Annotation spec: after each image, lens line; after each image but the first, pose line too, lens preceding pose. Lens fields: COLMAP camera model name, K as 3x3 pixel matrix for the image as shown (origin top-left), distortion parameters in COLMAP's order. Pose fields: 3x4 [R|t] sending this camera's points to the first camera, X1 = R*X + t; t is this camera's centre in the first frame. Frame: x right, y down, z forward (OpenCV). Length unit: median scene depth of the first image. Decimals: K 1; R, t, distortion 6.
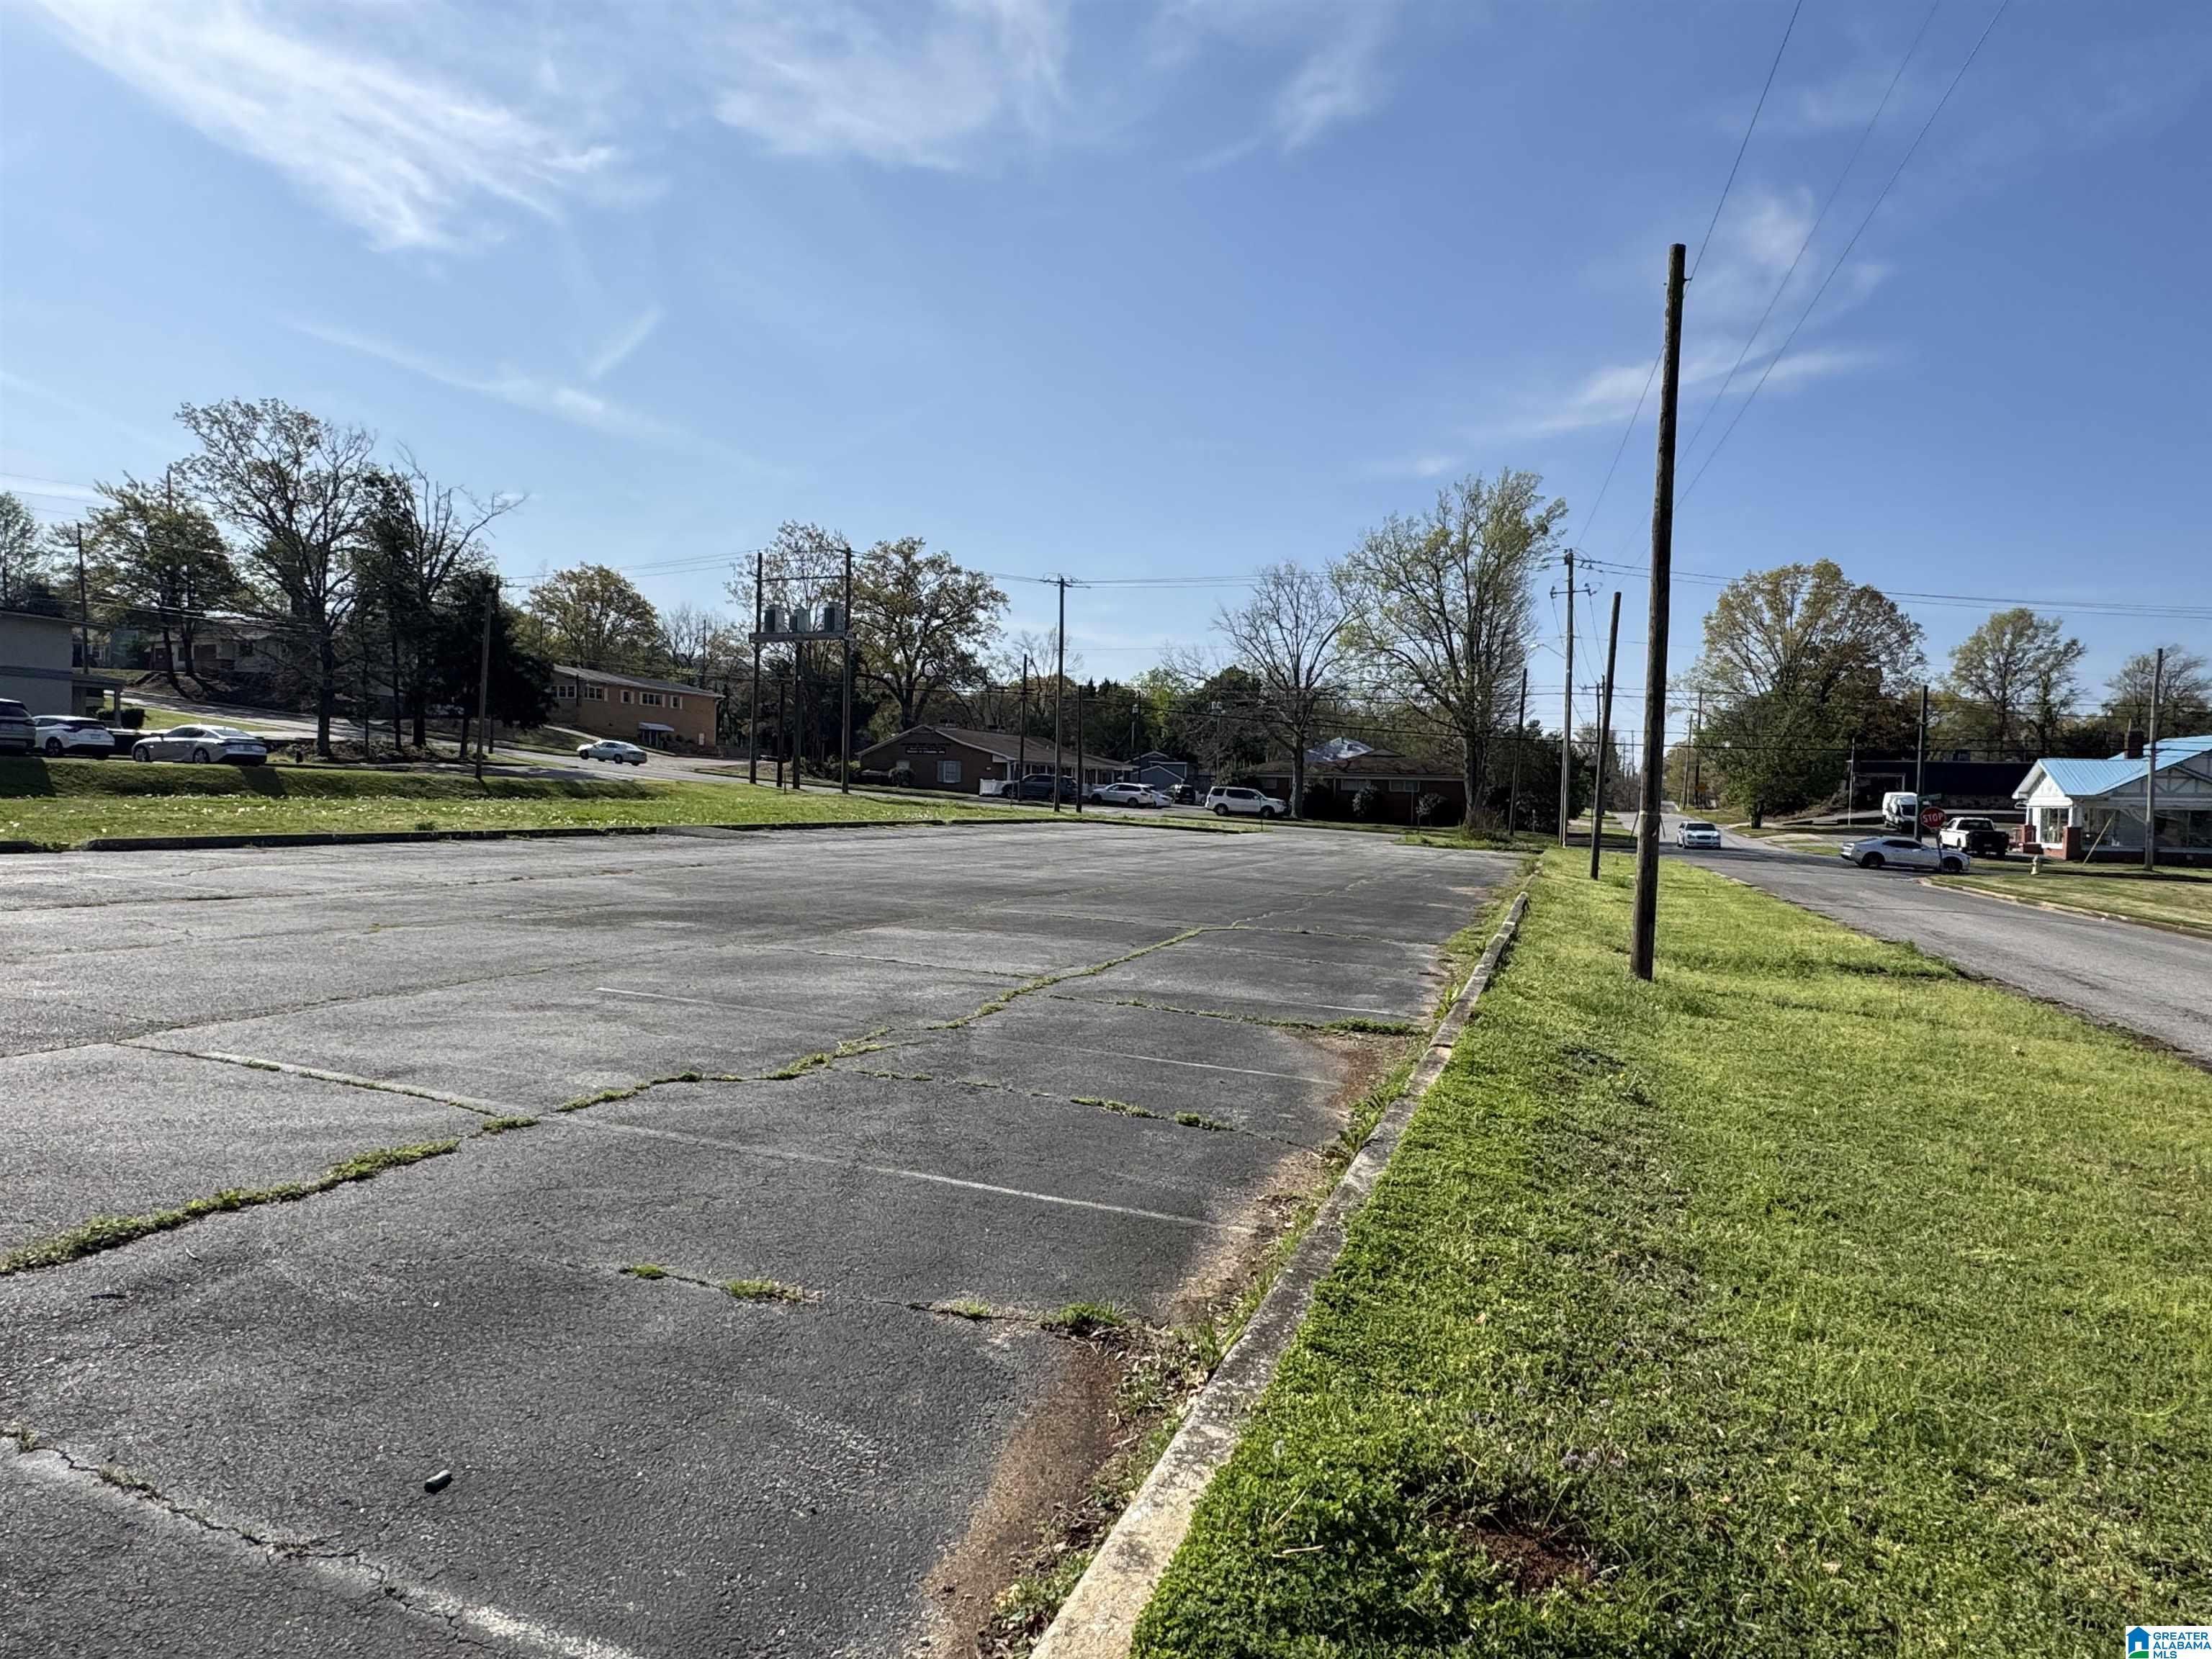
lens RADIAL K [[1307.6, 0, 1098.0], [0, 1307.6, 818.1], [0, 0, 1]] dist [-0.004433, 0.003718]
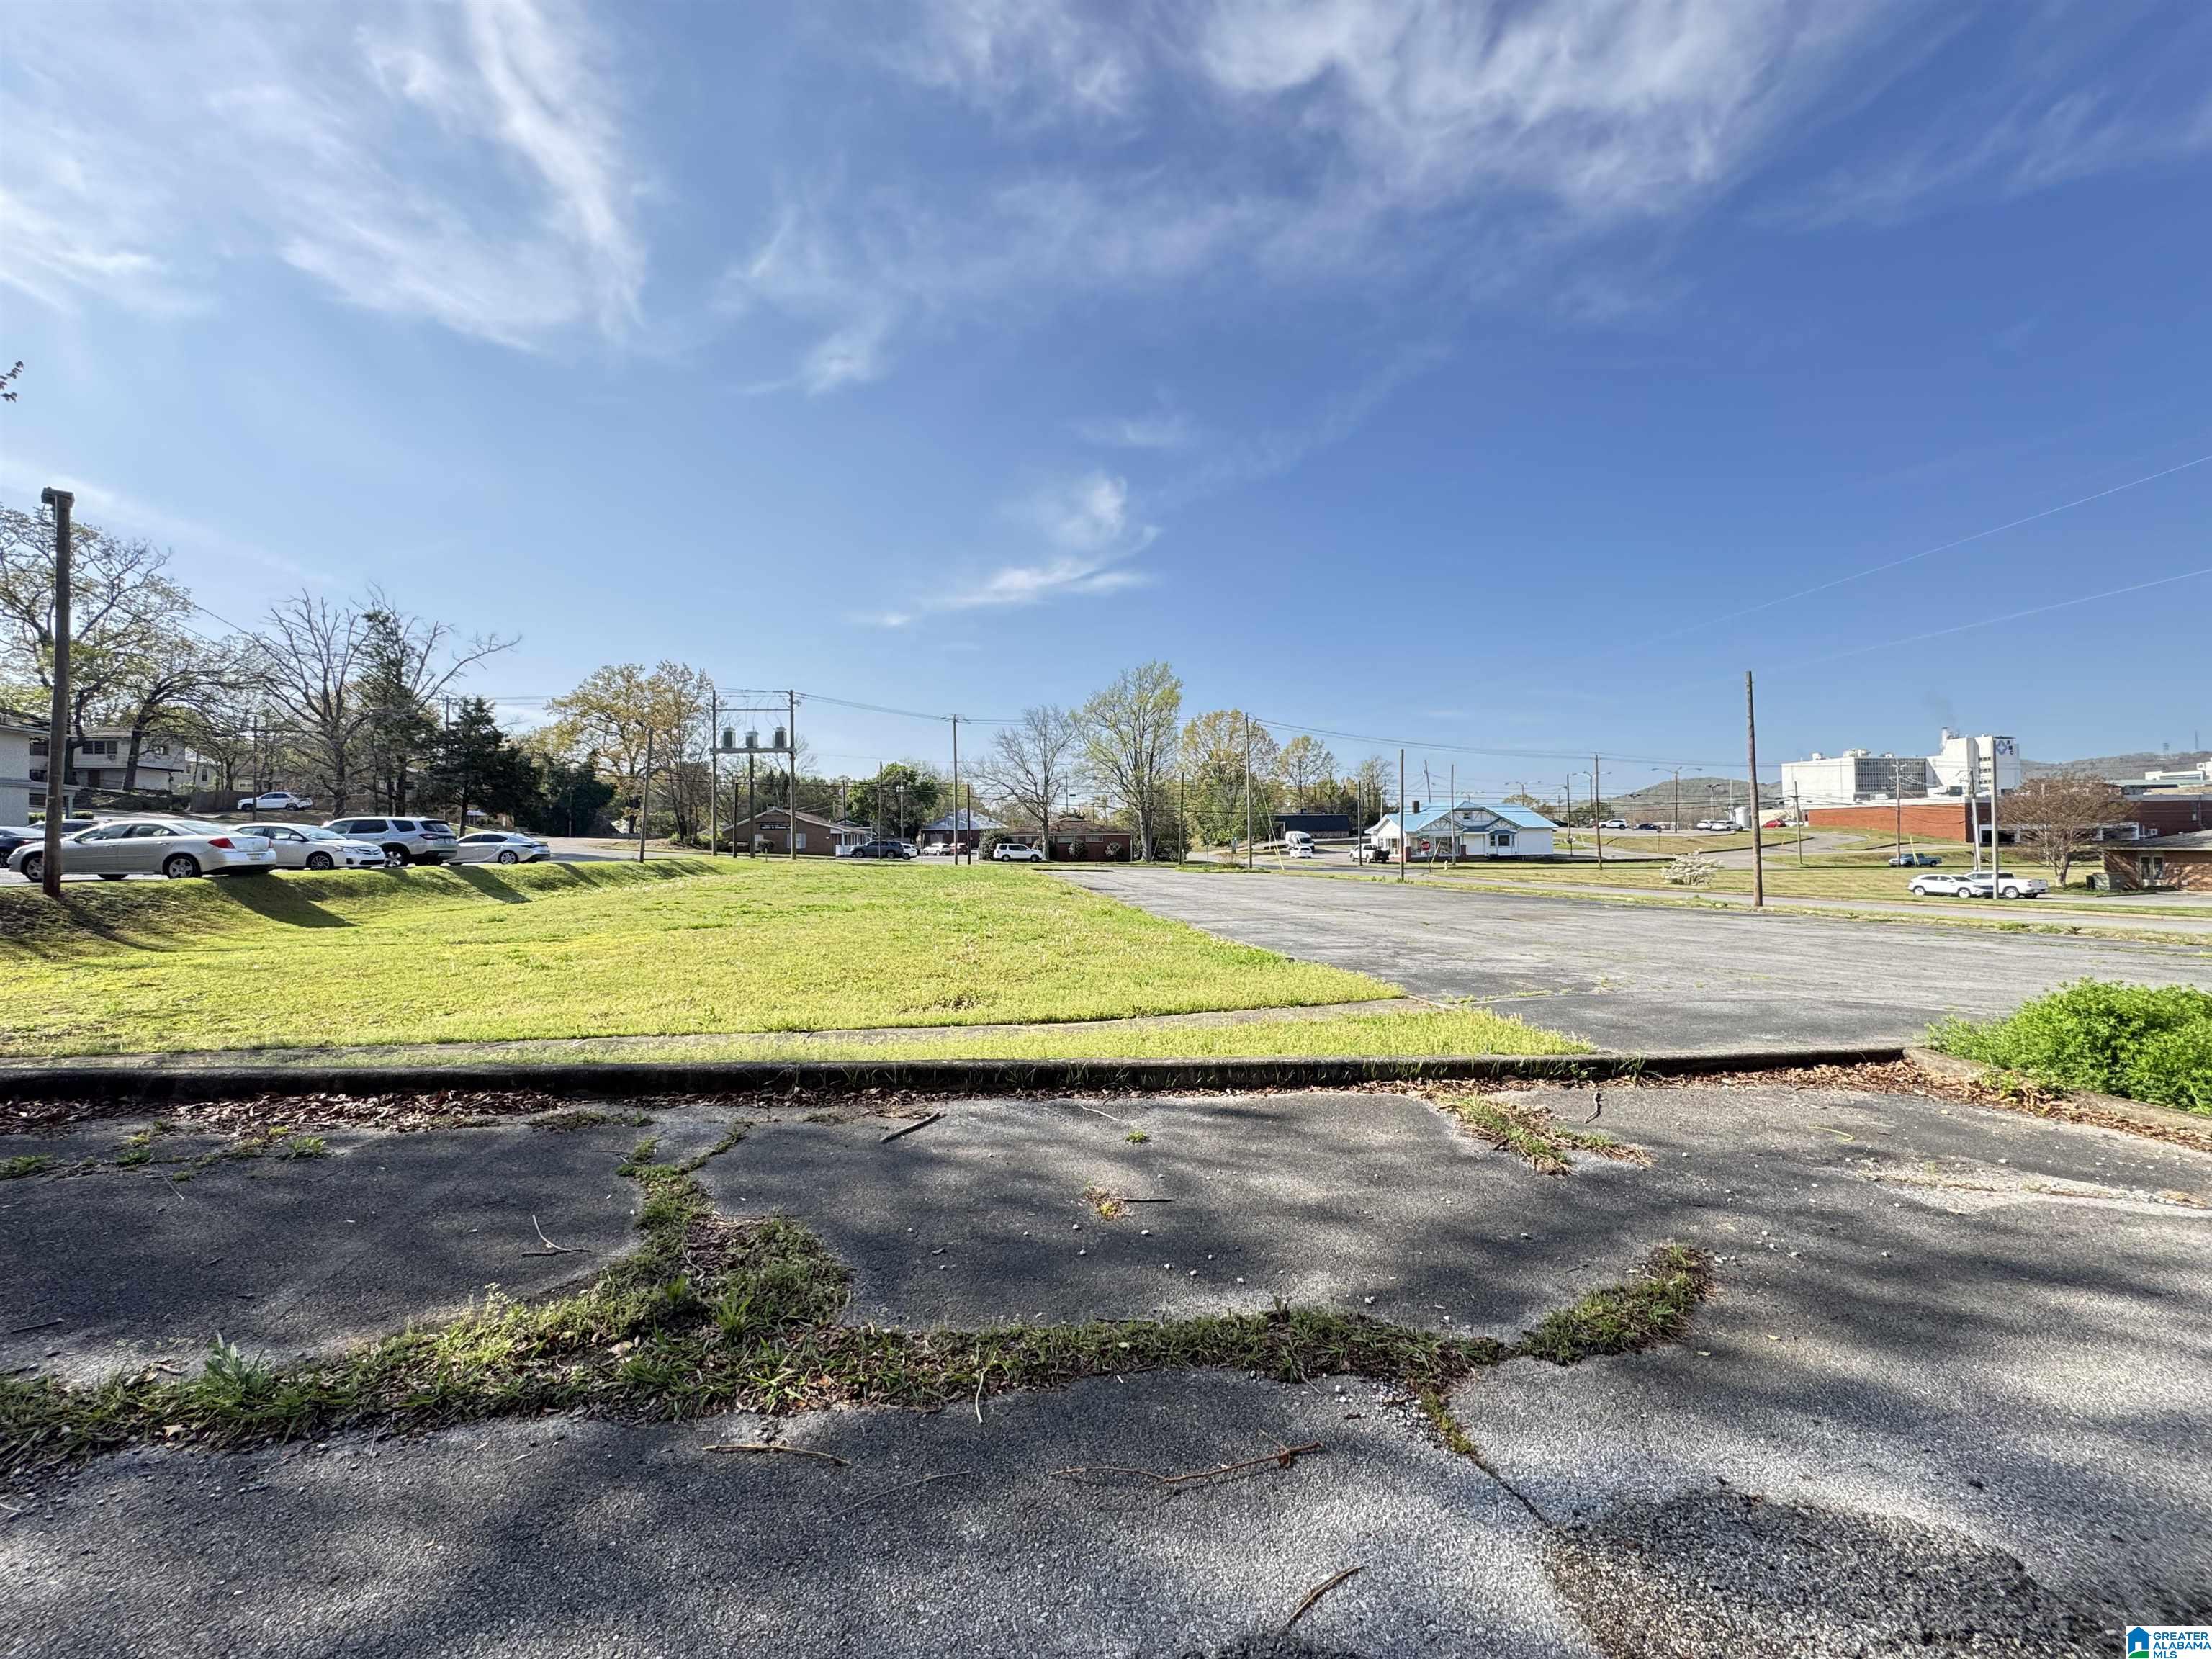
lens RADIAL K [[885.3, 0, 1113.3], [0, 885.3, 869.5], [0, 0, 1]] dist [-0.002417, 0.000650]
pose [[0.869922, -0.055889, 0.490012, -0.282210], [0.048151, 0.998436, 0.028395, -0.015037], [-0.490833, -0.001107, 0.871253, -0.006008]]
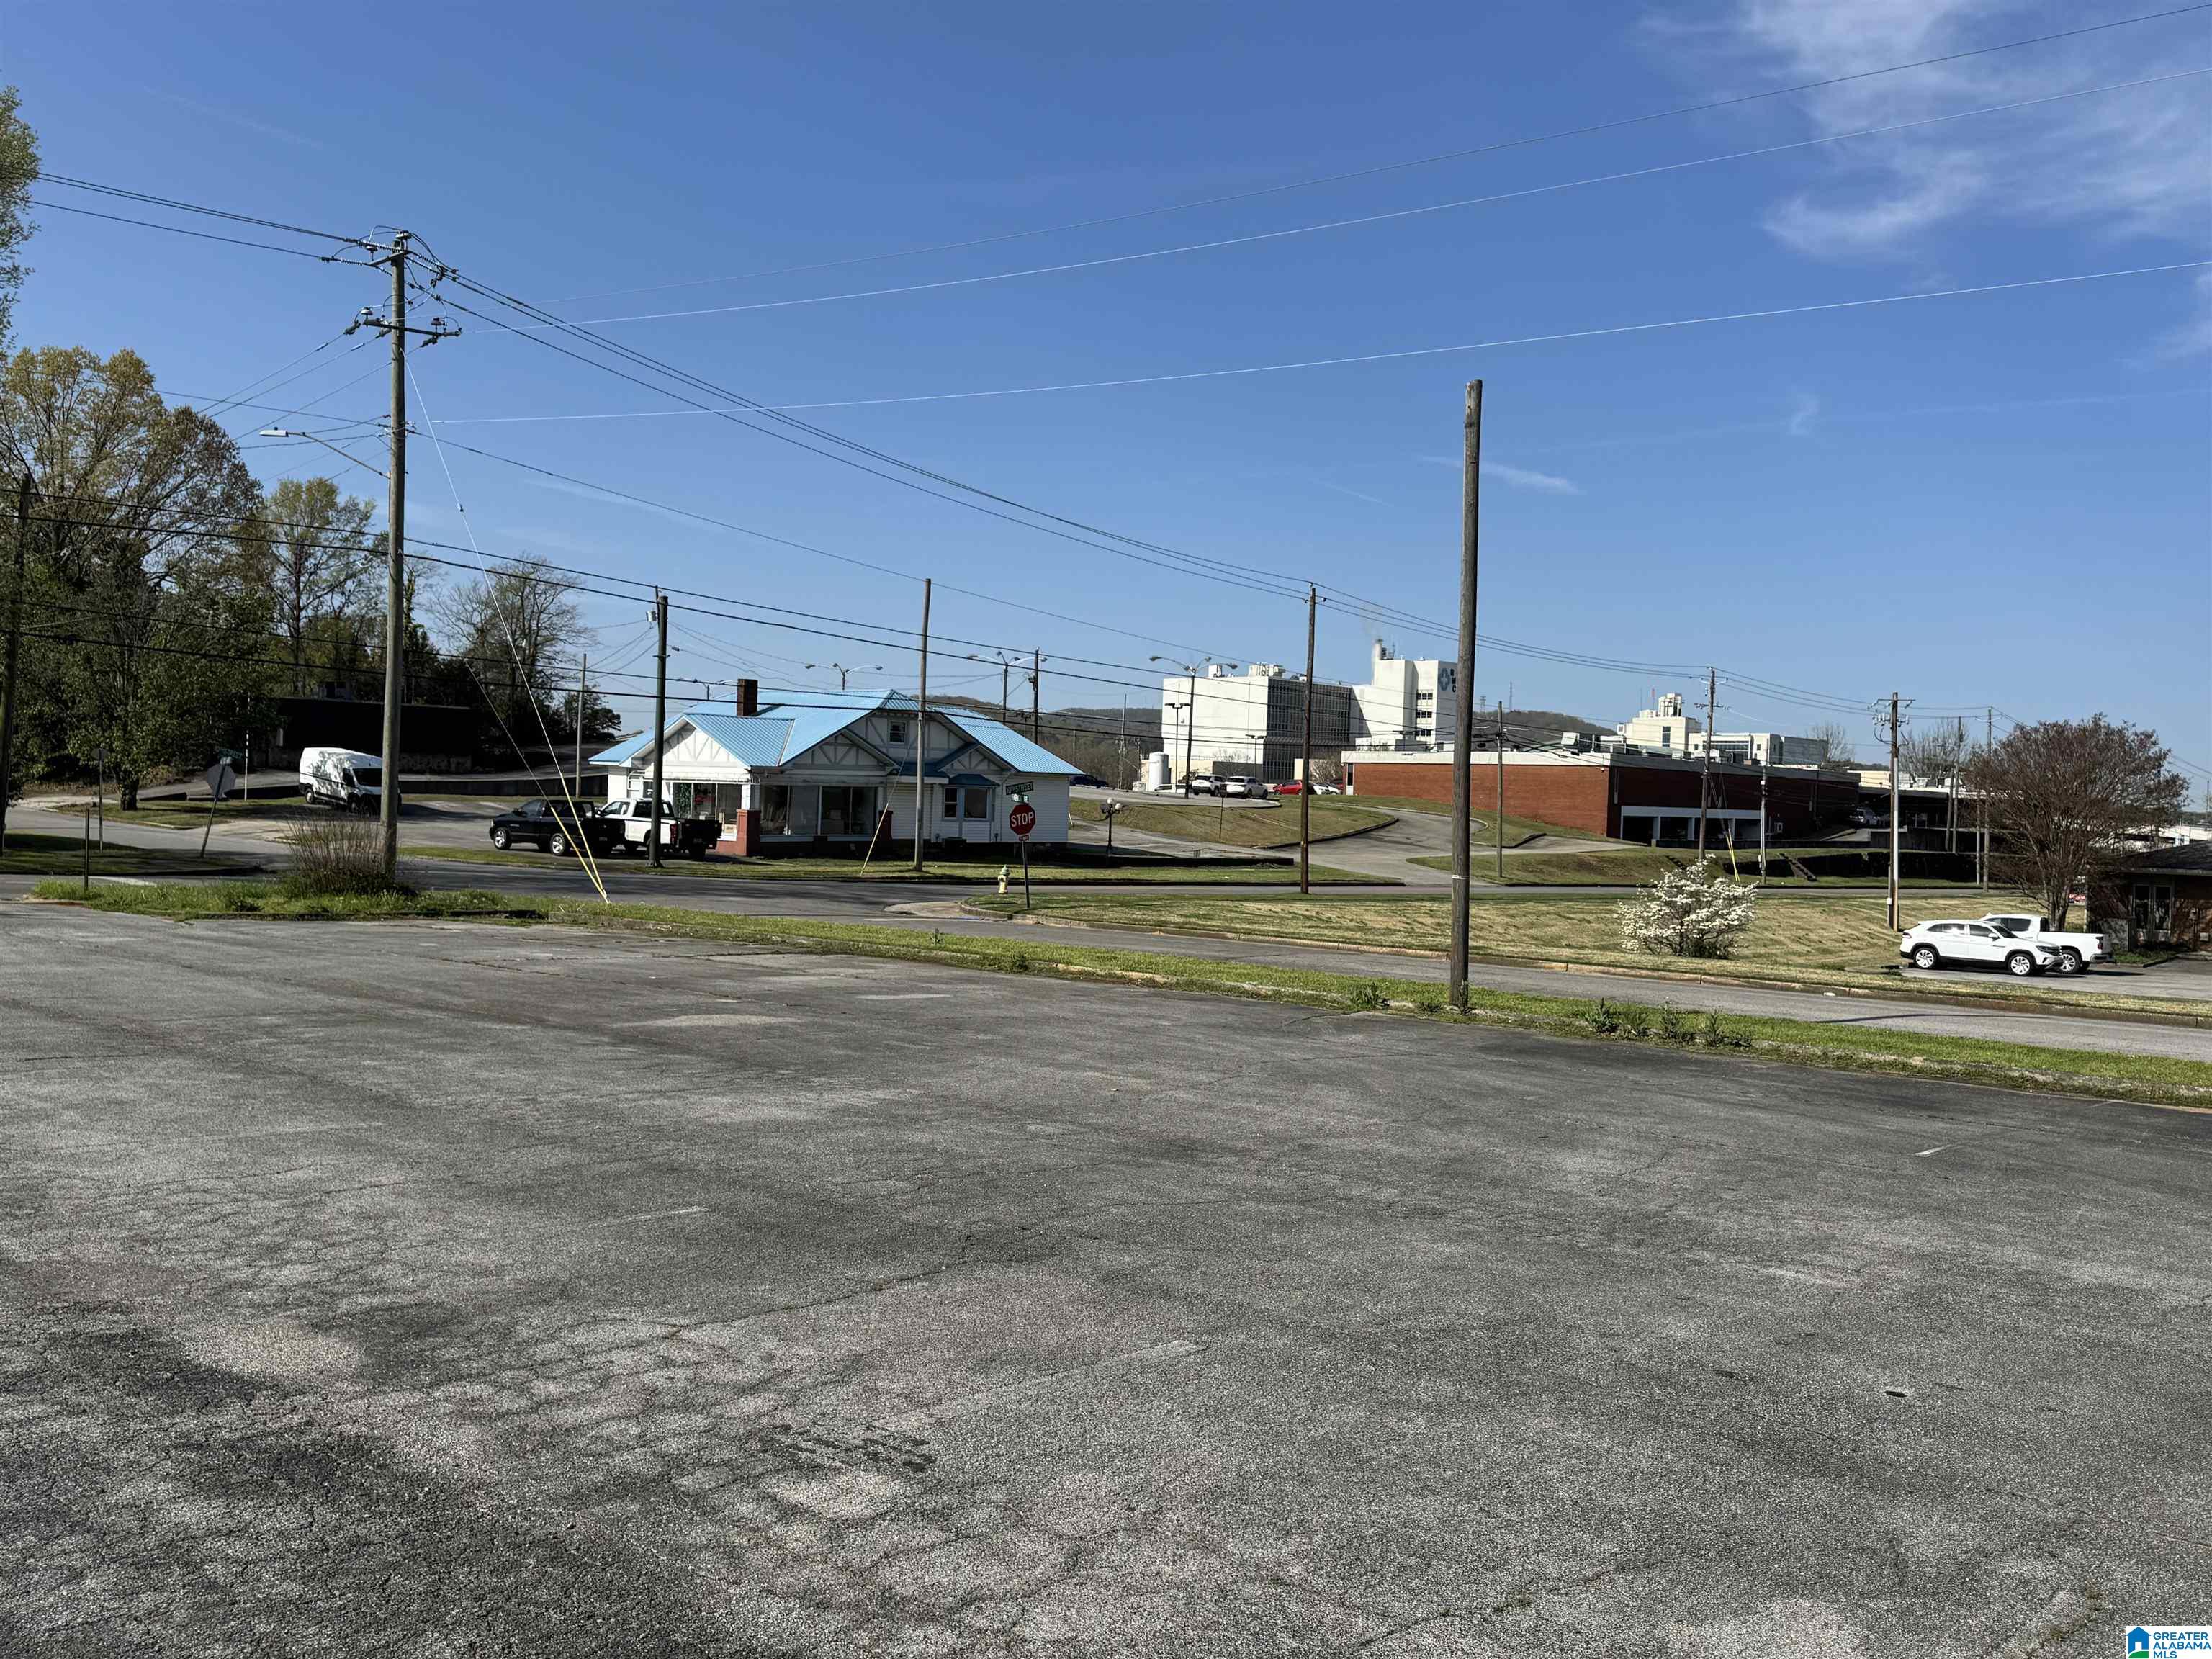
lens RADIAL K [[1837.9, 0, 1096.0], [0, 1837.9, 821.1], [0, 0, 1]] dist [0.128825, -0.215102]
pose [[0.370908, -0.027279, 0.928269, -0.100007], [-0.004103, 0.999511, 0.031012, -0.014929], [-0.928661, -0.015311, 0.370614, 0.342078]]
